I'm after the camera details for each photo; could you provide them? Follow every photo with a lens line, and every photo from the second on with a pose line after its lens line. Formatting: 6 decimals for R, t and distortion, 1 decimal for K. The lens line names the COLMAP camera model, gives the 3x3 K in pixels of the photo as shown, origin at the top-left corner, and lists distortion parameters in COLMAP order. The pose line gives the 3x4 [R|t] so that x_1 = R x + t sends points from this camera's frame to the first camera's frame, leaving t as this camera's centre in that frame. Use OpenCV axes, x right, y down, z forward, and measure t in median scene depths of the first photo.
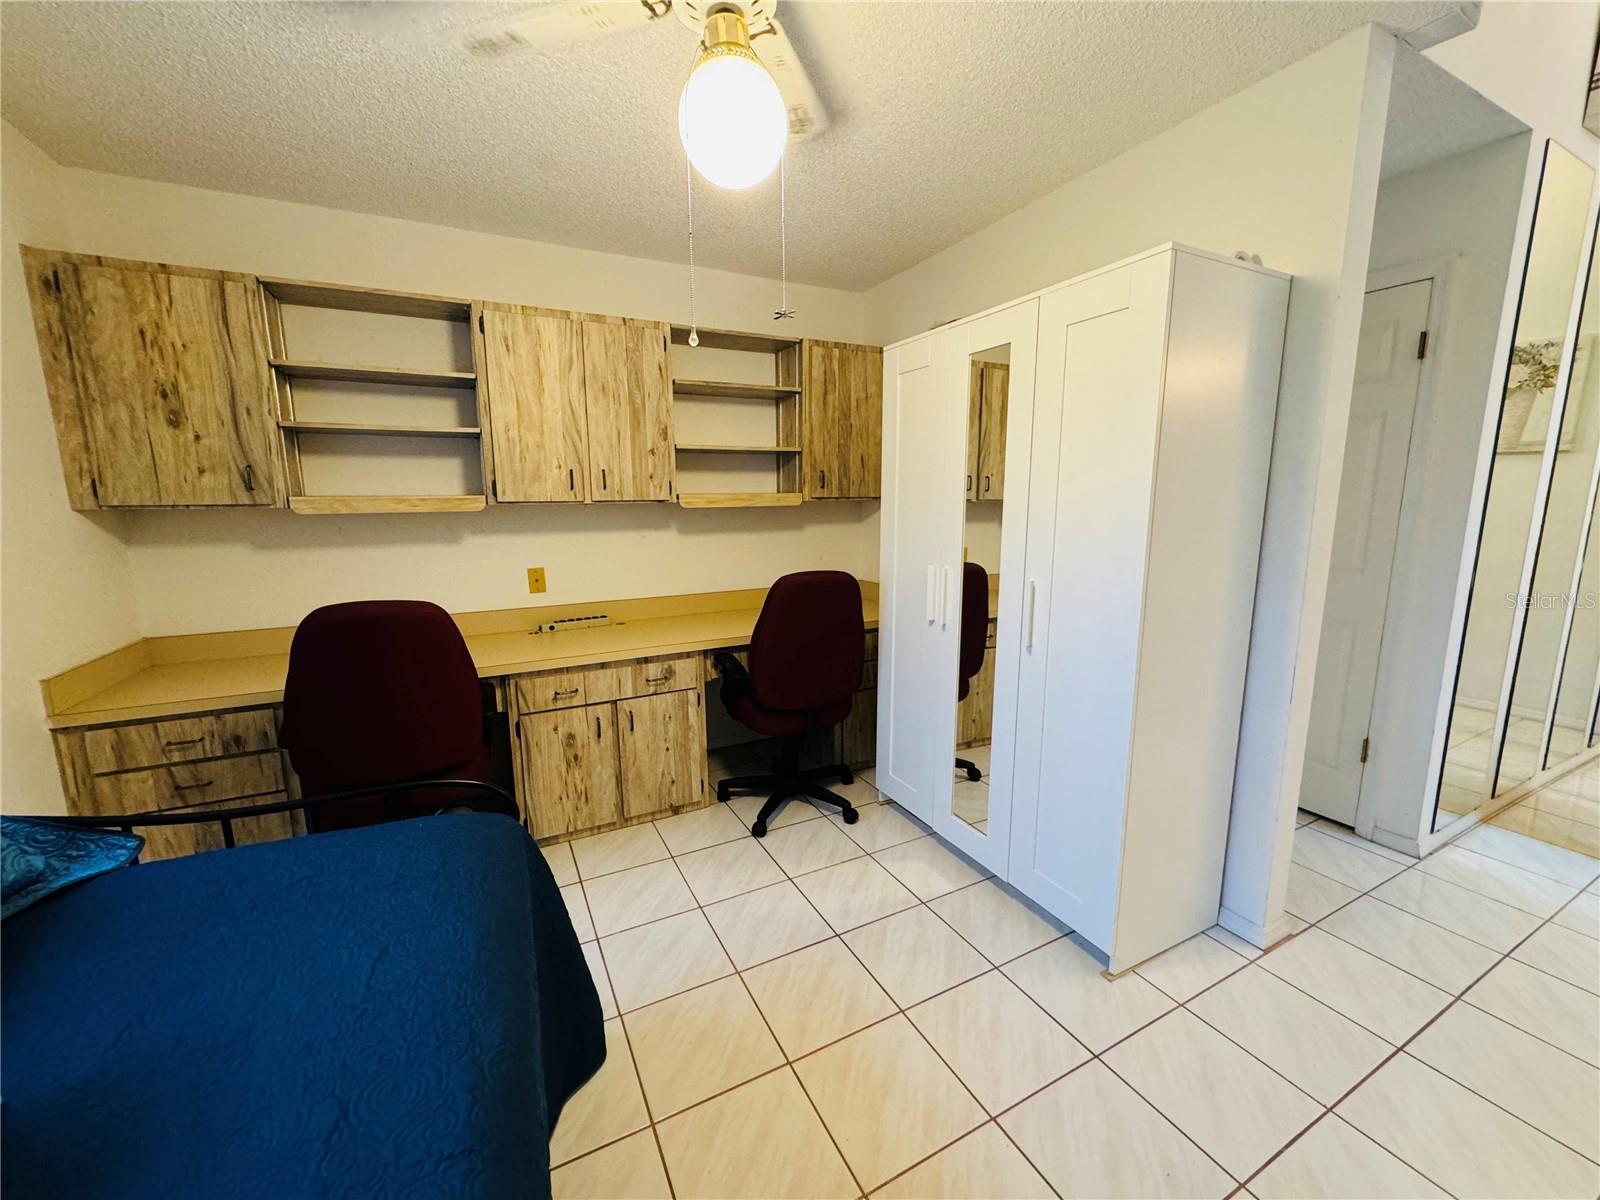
lens RADIAL K [[638.3, 0, 799.4], [0, 638.3, 601.4], [0, 0, 1]] dist [-0.002129, 0.000320]
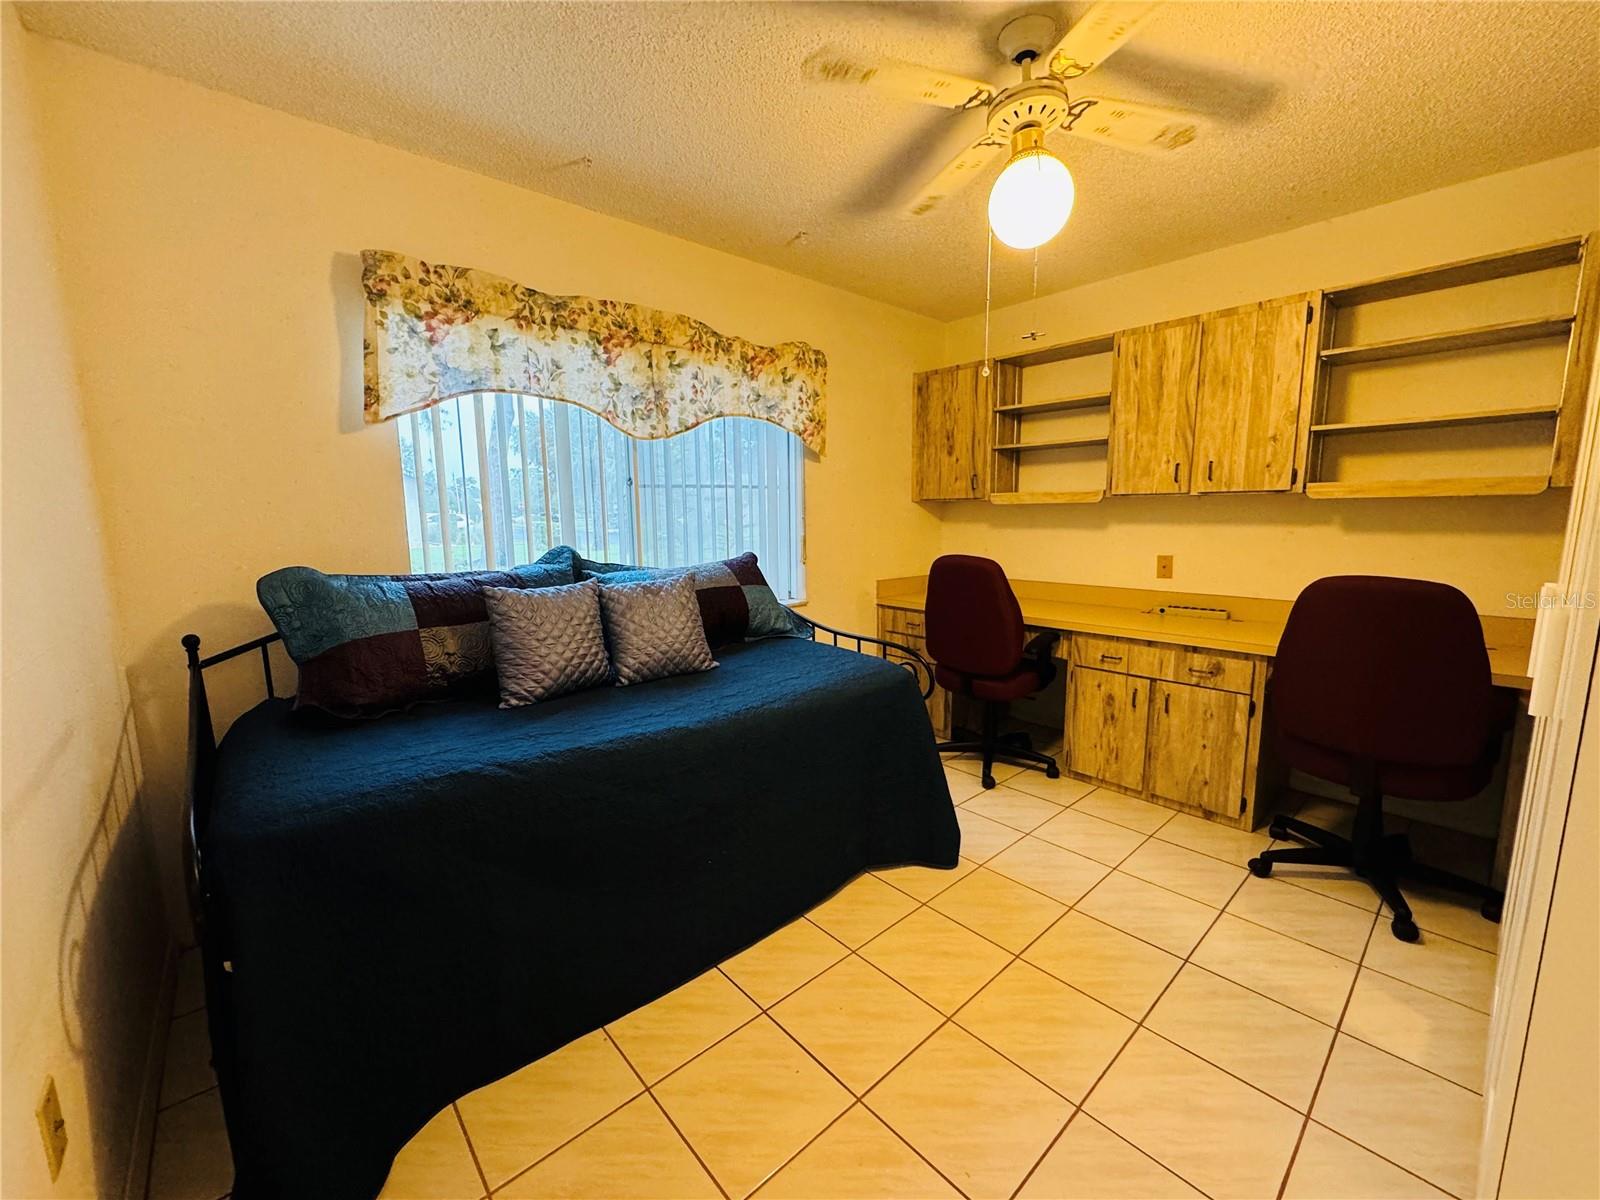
lens RADIAL K [[638.3, 0, 799.4], [0, 638.3, 601.4], [0, 0, 1]] dist [-0.002129, 0.000320]
pose [[0.246333, 0.140180, -0.958994, 0.566120], [-0.150078, 0.983067, 0.105150, 0.005187], [0.957495, 0.118022, 0.263200, 0.134616]]
